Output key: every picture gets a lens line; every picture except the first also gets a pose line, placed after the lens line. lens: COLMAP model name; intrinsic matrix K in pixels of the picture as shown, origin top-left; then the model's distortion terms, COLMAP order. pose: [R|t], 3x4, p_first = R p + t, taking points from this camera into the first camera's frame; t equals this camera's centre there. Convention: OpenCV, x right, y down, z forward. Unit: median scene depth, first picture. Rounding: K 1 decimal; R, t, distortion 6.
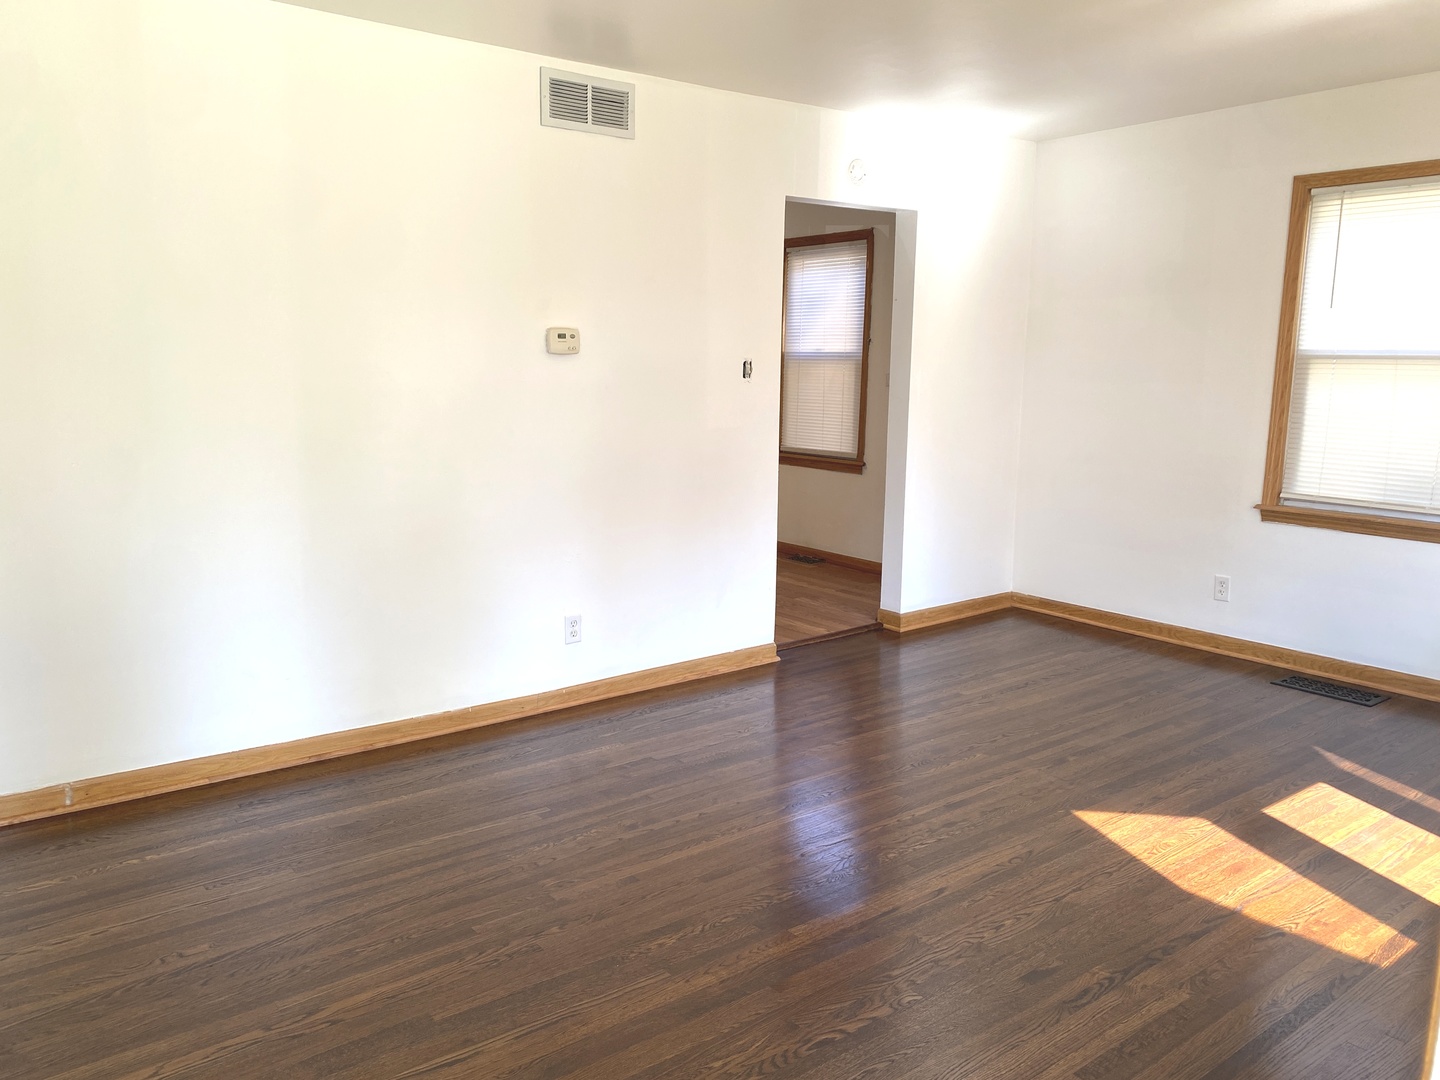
lens RADIAL K [[1103.4, 0, 717.1], [0, 1103.4, 549.7], [0, 0, 1]] dist [0.077015, -0.152761]
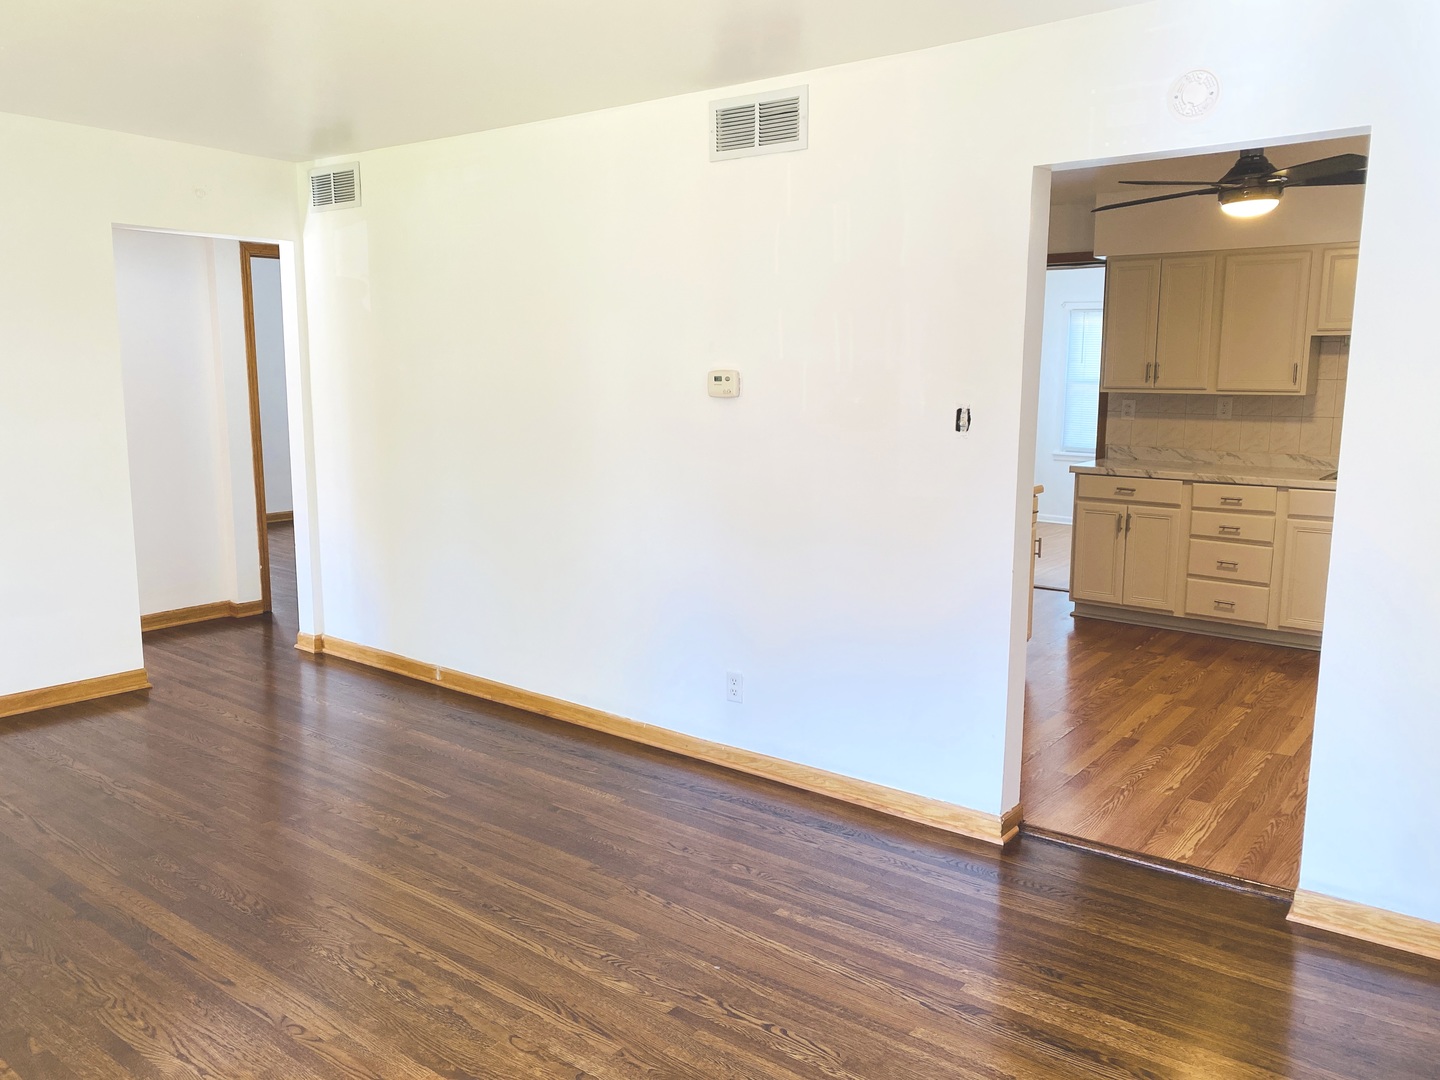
lens RADIAL K [[1103.4, 0, 717.1], [0, 1103.4, 549.7], [0, 0, 1]] dist [0.077015, -0.152761]
pose [[0.245513, 0.149016, -0.957871, 0.791444], [-0.170323, 0.979374, 0.108706, -0.150514], [0.954313, 0.136459, 0.265830, 0.763556]]
